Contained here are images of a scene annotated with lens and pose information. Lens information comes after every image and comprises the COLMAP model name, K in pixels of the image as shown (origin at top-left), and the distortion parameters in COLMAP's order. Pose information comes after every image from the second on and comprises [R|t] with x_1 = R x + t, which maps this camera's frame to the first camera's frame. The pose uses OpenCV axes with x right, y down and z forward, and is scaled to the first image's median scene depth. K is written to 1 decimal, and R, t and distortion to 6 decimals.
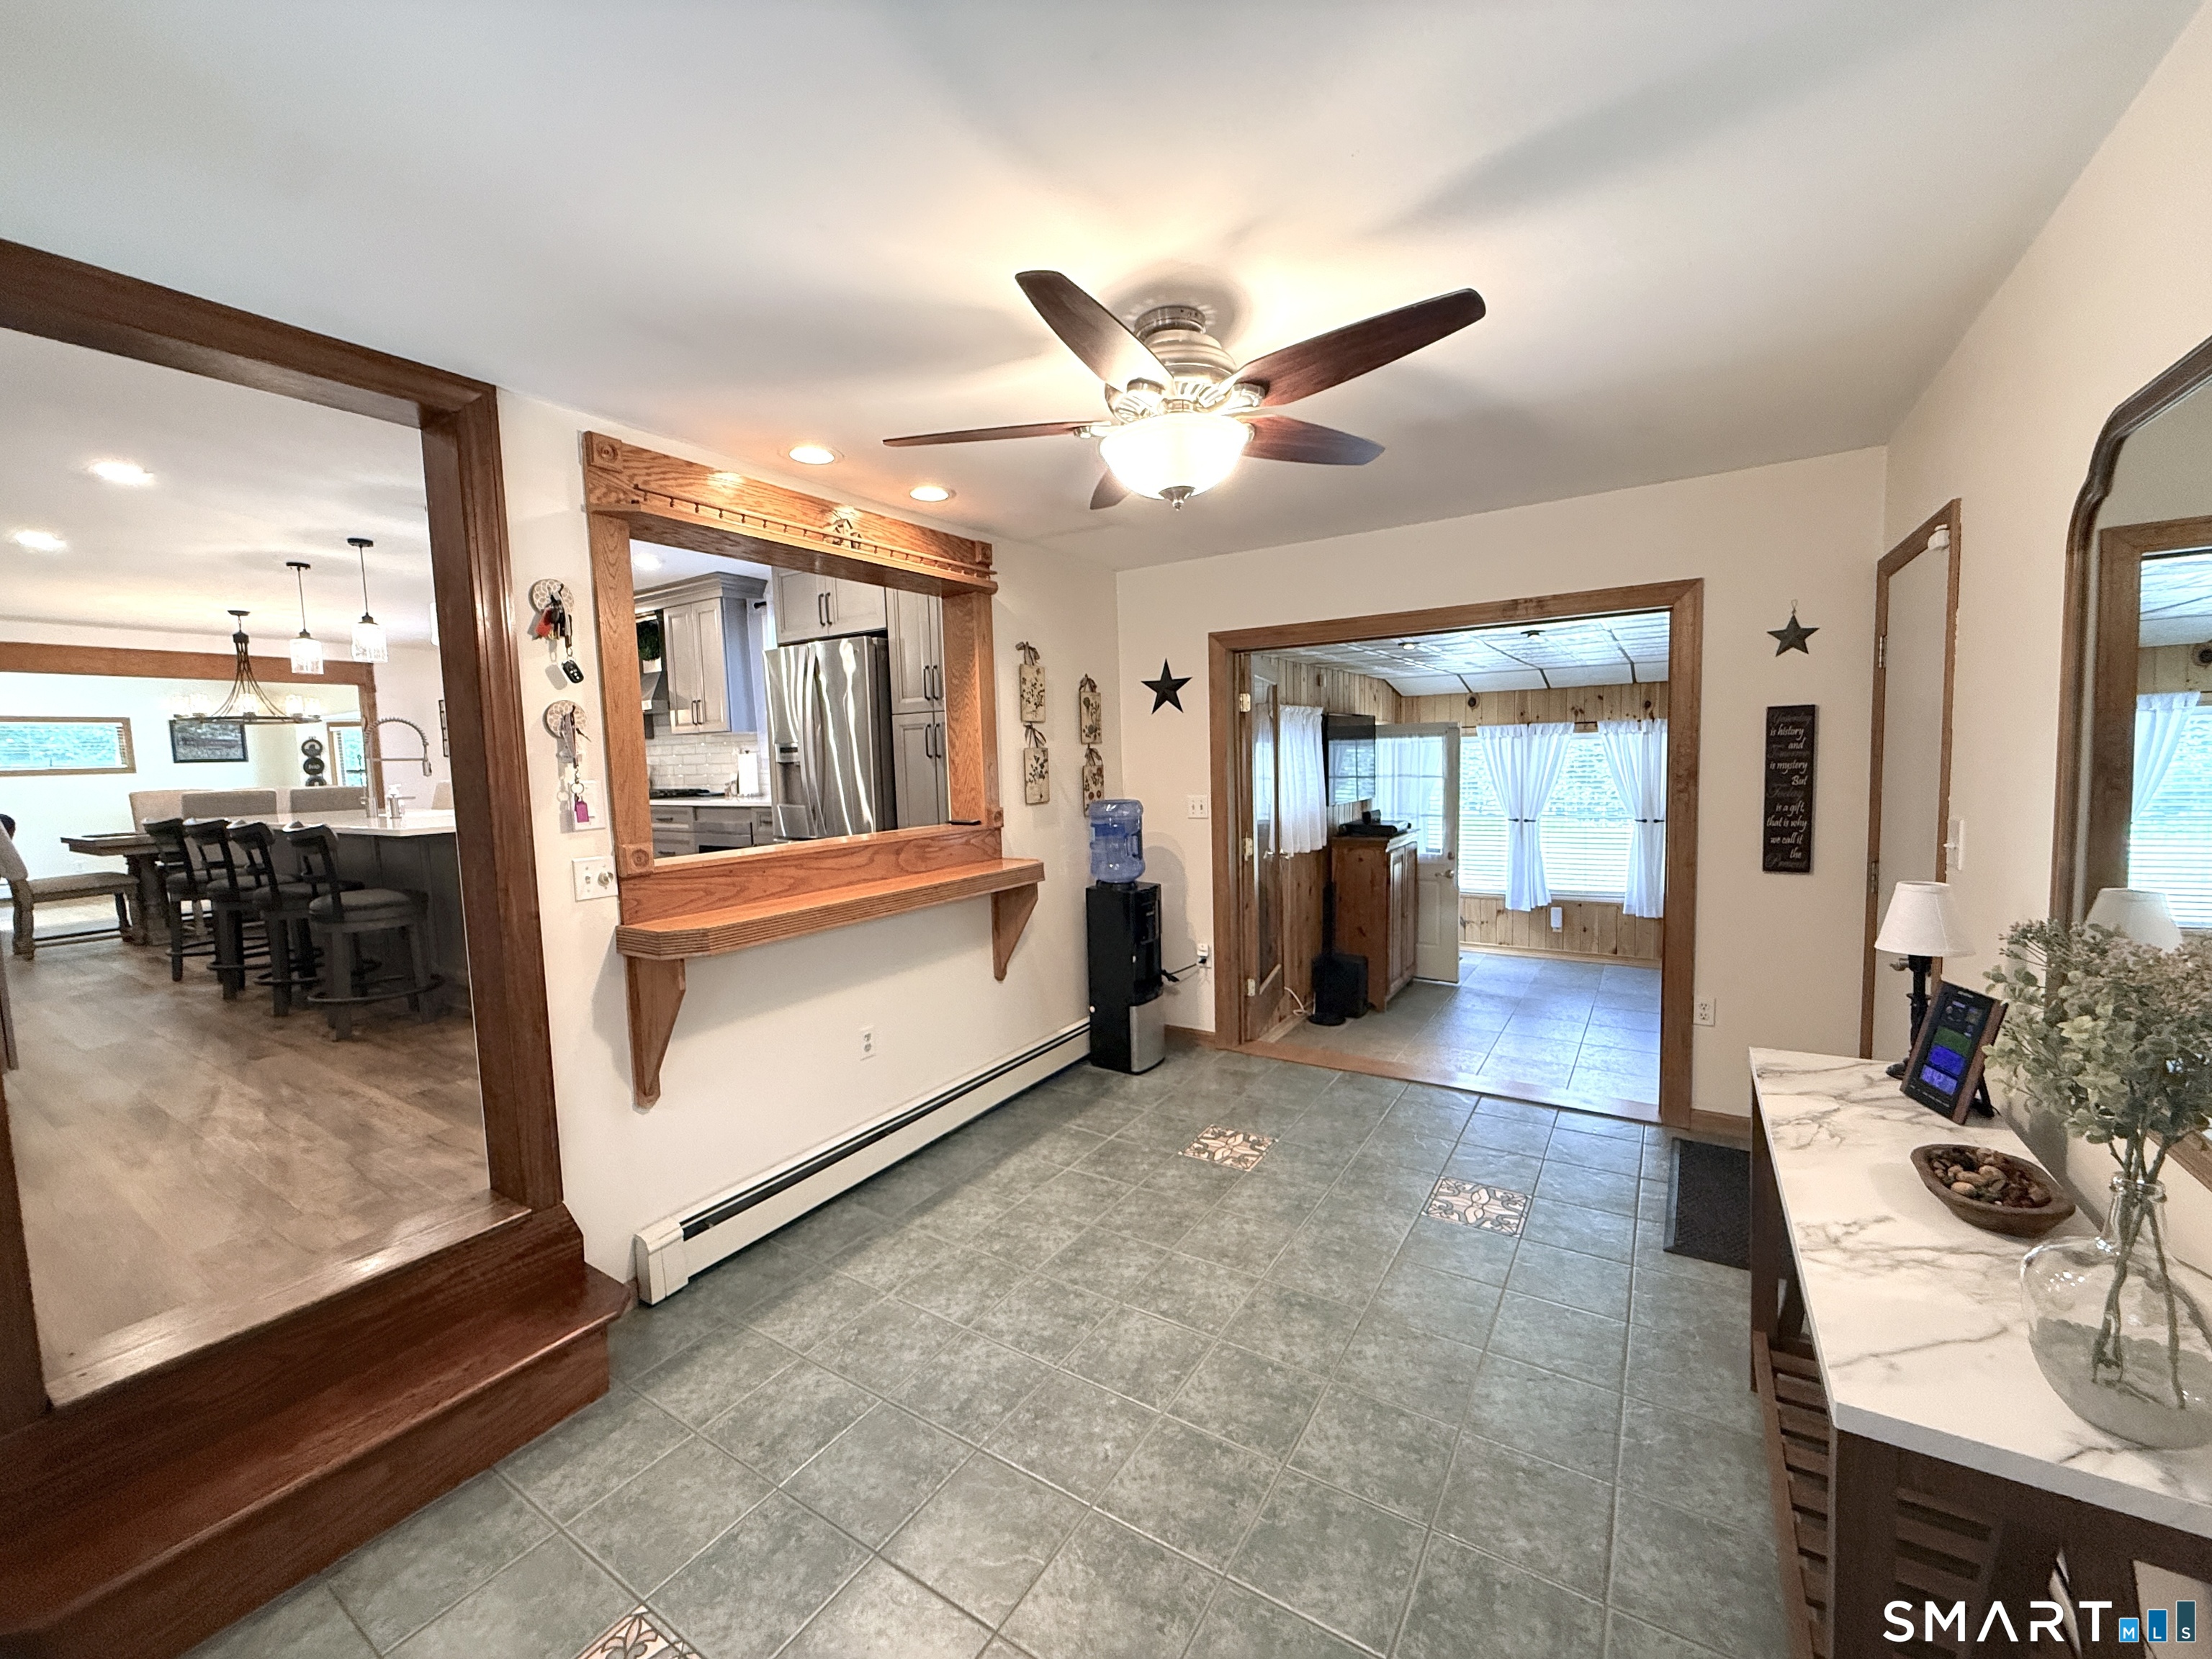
lens RADIAL K [[881.7, 0, 1103.4], [0, 881.7, 826.4], [0, 0, 1]] dist [0.001326, -0.000371]
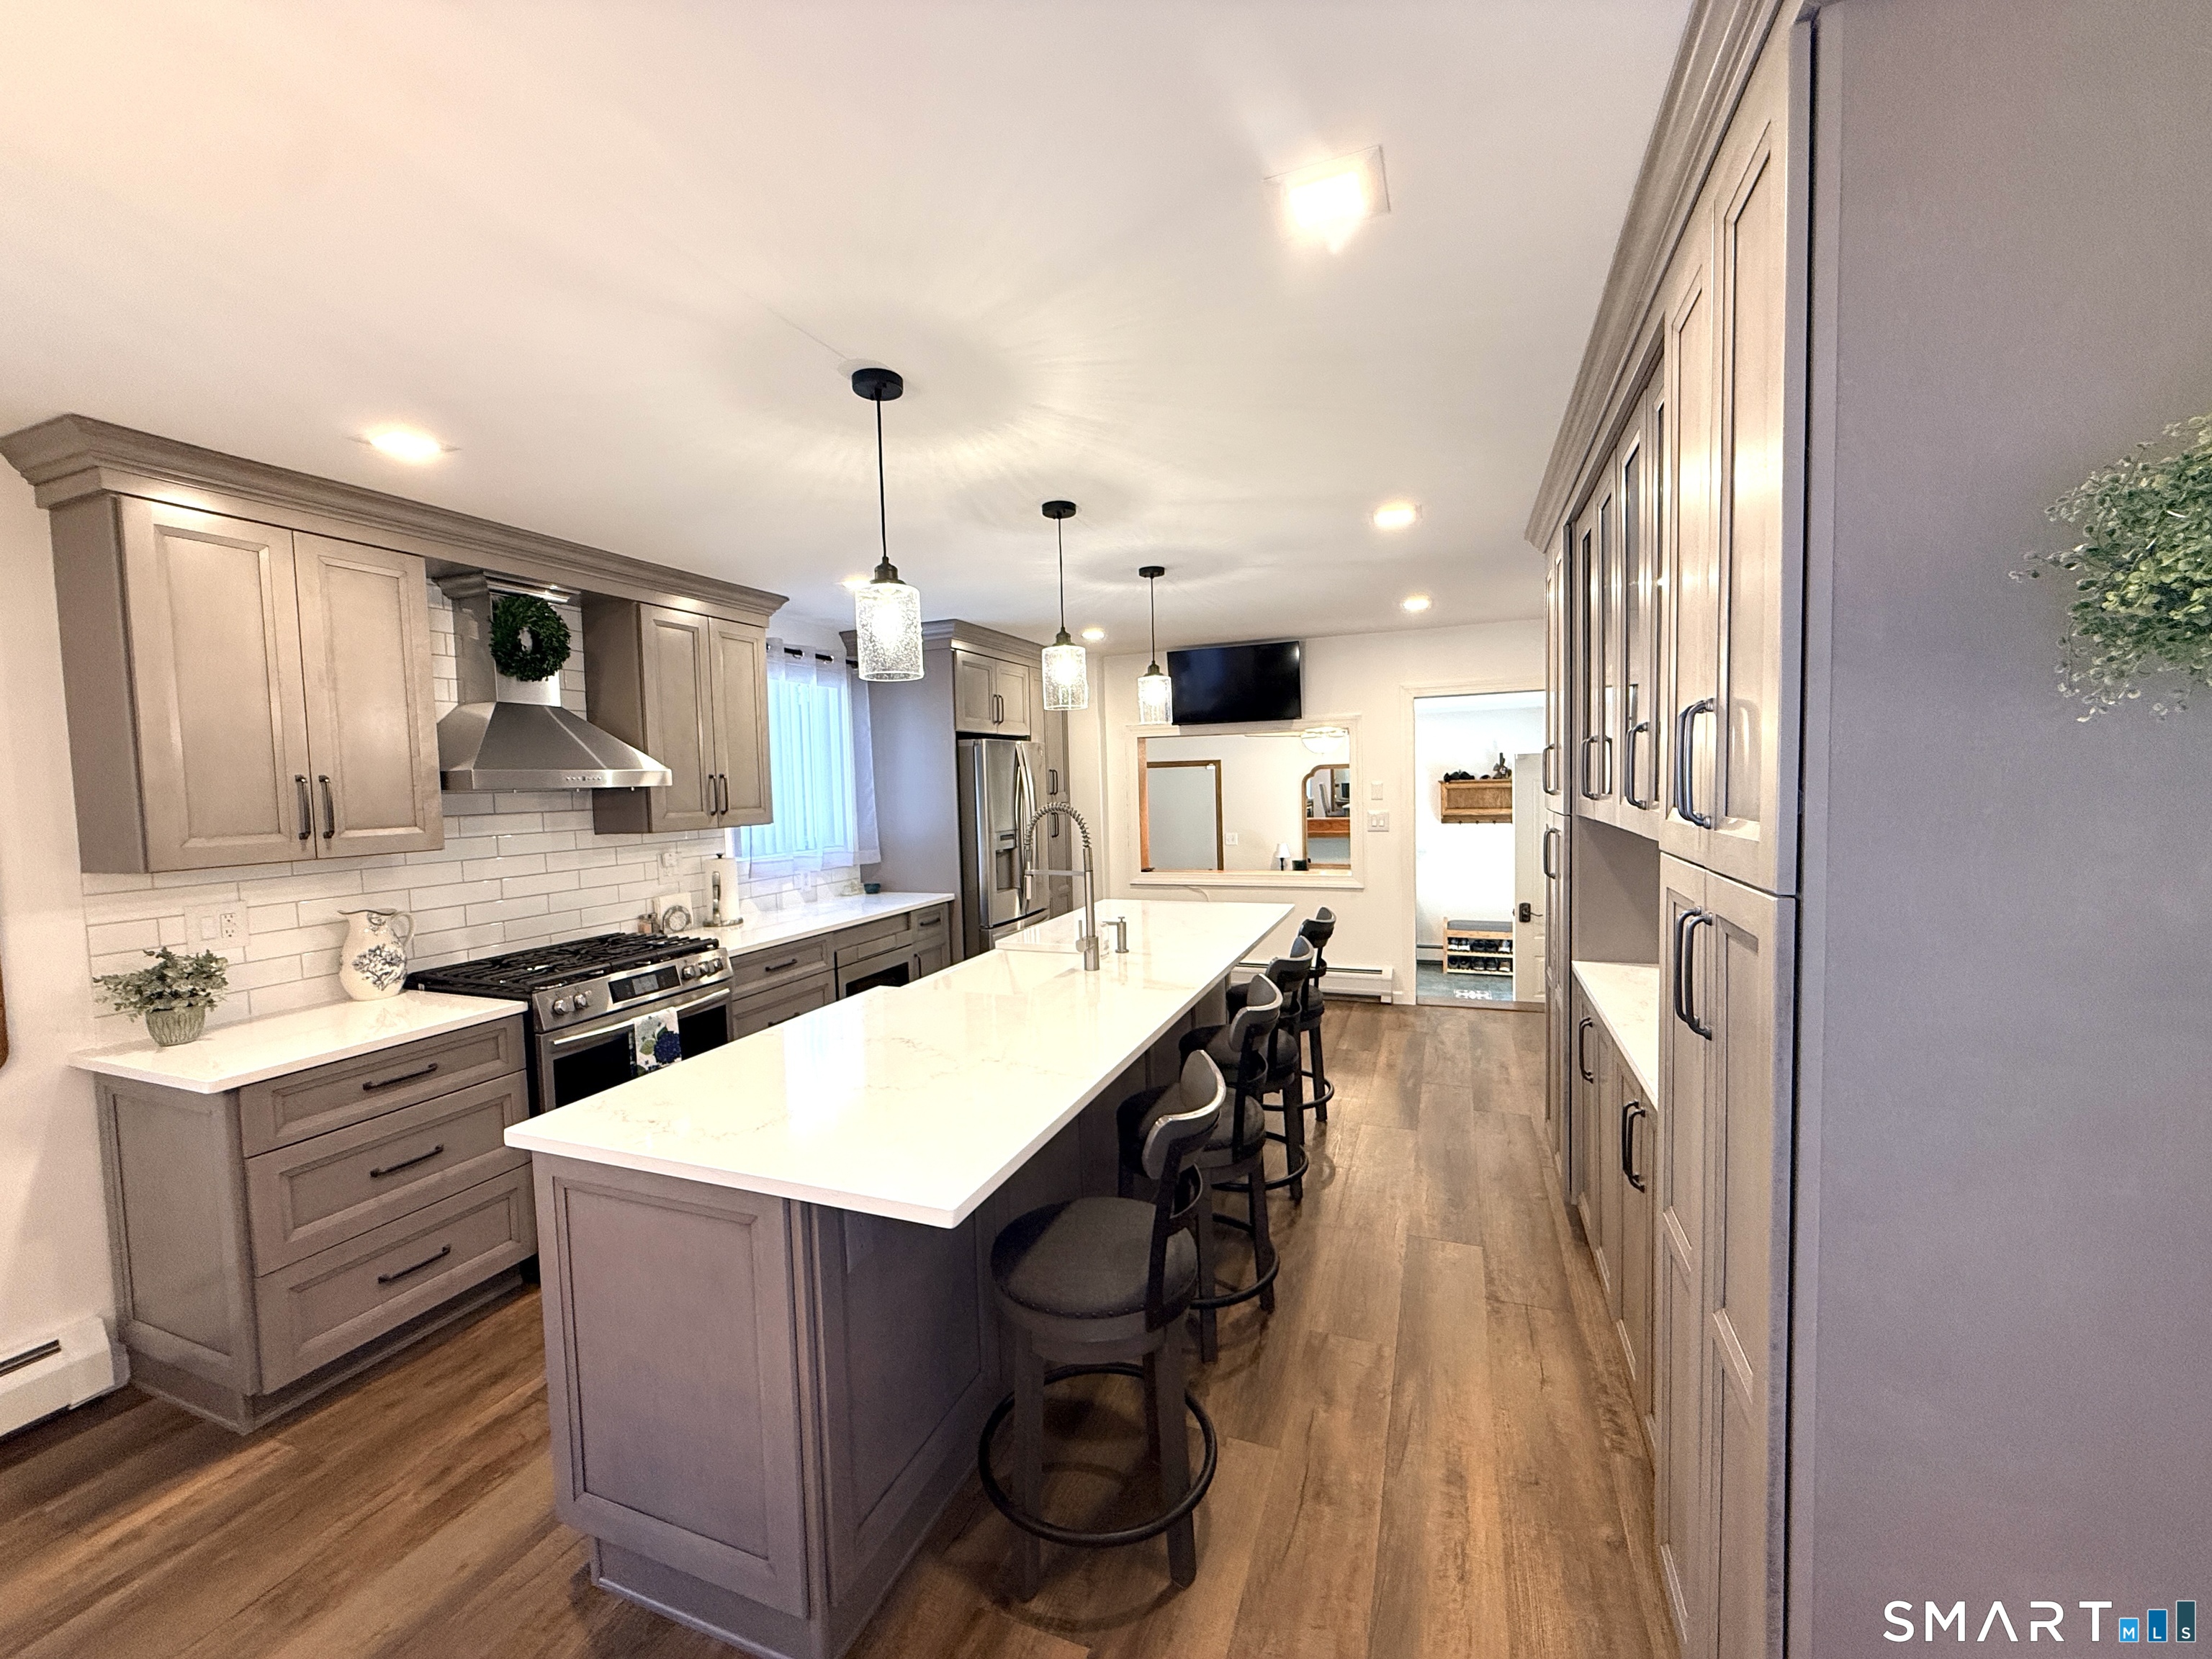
lens RADIAL K [[881.7, 0, 1098.9], [0, 881.7, 828.3], [0, 0, 1]] dist [0.001326, -0.000371]
pose [[-0.192023, -0.017555, 0.981233, -1.024910], [0.114390, 0.992624, 0.040145, -0.093012], [-0.974701, 0.119952, -0.188599, 0.796351]]
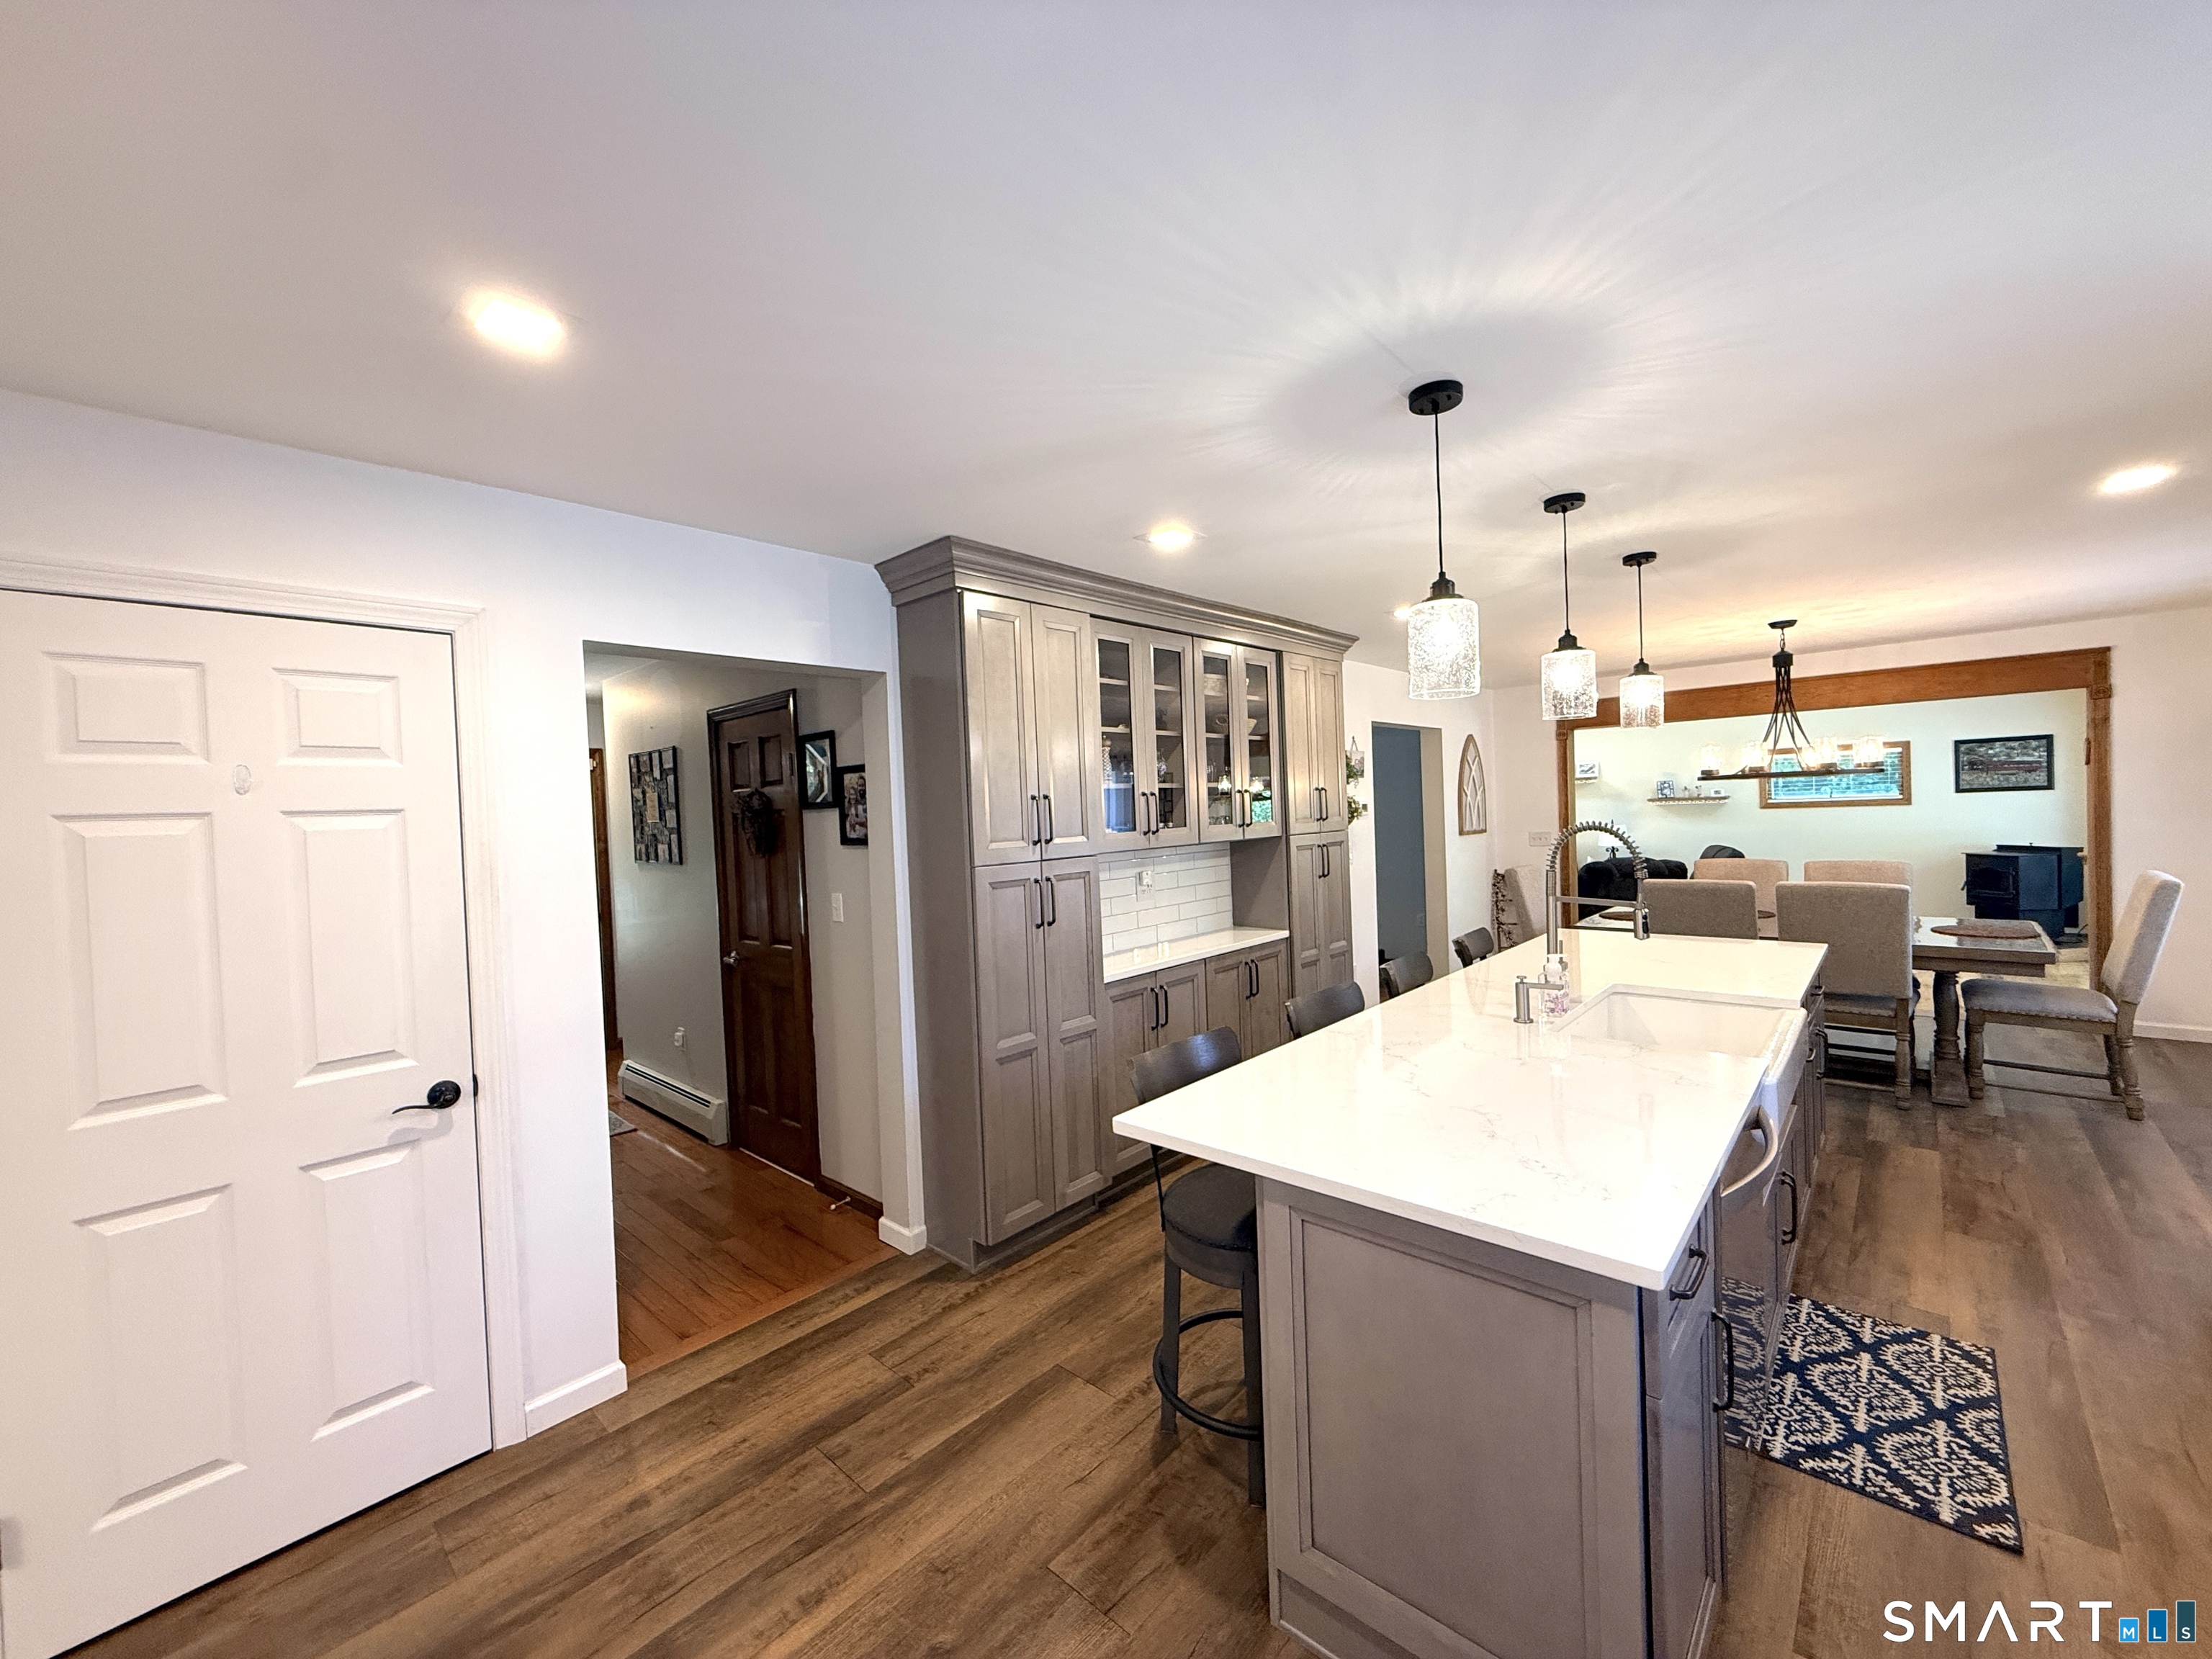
lens RADIAL K [[881.7, 0, 1093.1], [0, 881.7, 825.2], [0, 0, 1]] dist [0.001326, -0.000371]
pose [[-0.177197, 0.055791, -0.982593, -0.175419], [-0.035972, 0.997358, 0.063116, -0.105494], [0.983518, 0.046530, -0.174722, 0.586838]]
